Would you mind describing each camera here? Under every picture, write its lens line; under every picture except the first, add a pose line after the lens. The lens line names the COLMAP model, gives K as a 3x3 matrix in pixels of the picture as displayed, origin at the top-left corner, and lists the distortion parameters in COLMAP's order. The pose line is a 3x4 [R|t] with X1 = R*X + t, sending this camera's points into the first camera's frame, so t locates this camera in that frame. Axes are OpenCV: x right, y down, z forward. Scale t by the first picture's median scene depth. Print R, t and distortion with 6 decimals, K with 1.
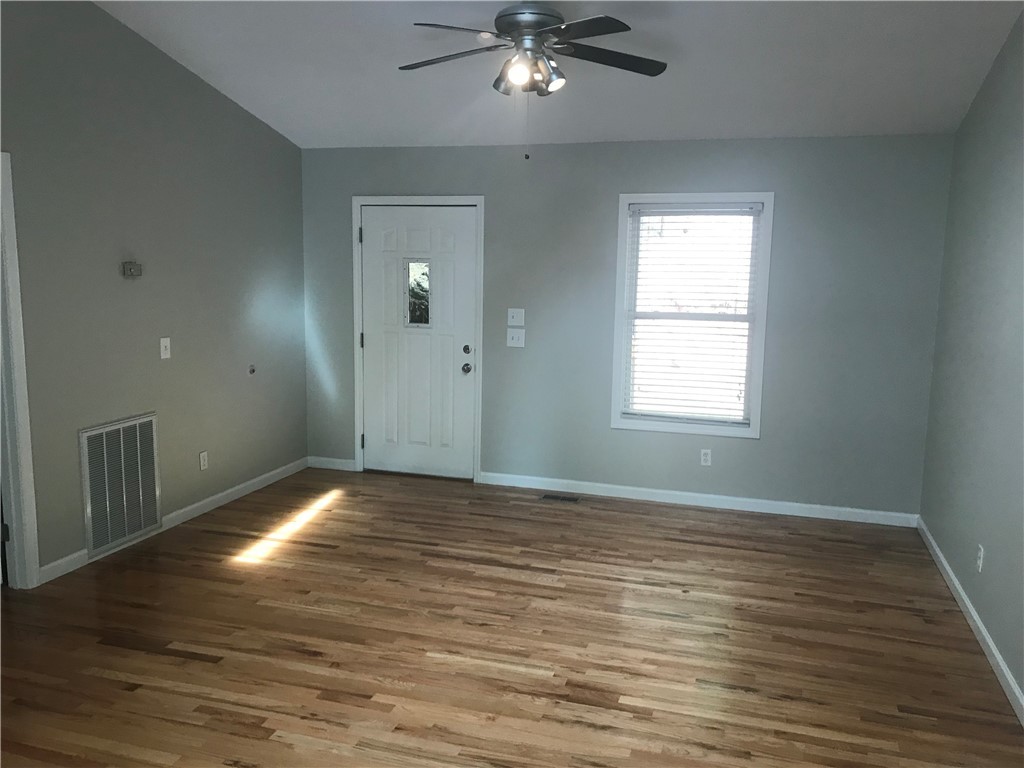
lens RADIAL K [[833.5, 0, 512.0], [0, 833.5, 384.0], [0, 0, 1]] dist [0.046430, -0.056975]
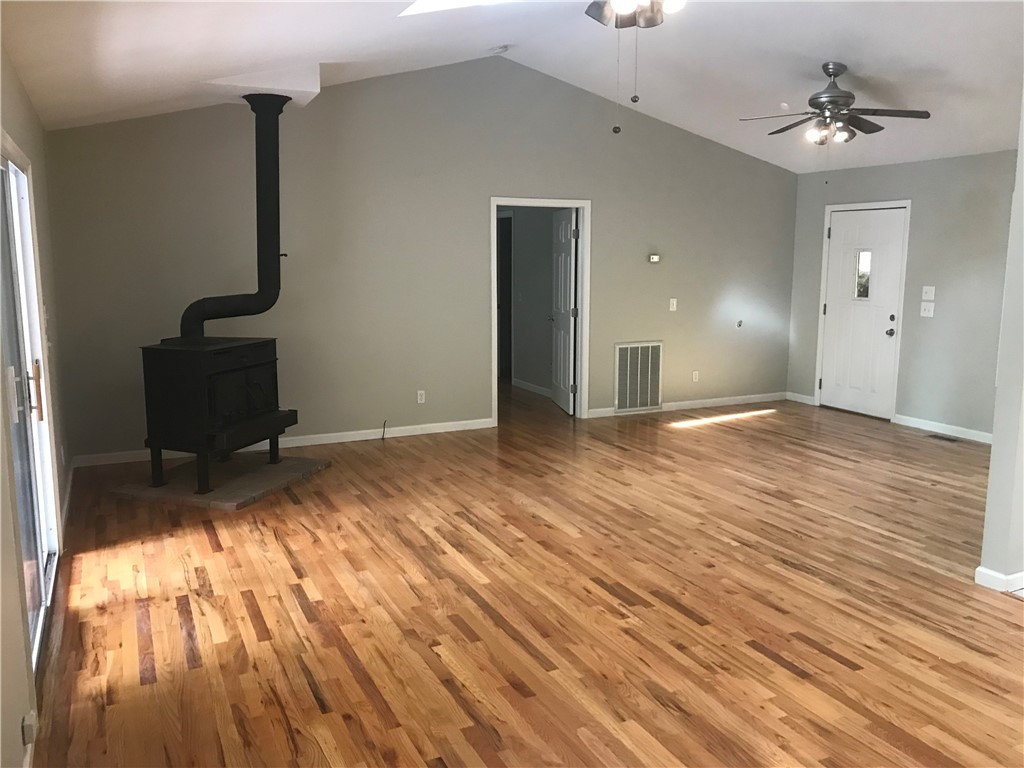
lens RADIAL K [[833.5, 0, 512.0], [0, 833.5, 384.0], [0, 0, 1]] dist [0.046430, -0.056975]
pose [[0.676876, 0.098006, -0.729544, 0.540129], [-0.098158, 0.994263, 0.042497, 0.067506], [0.729523, 0.042846, 0.682613, -0.342798]]
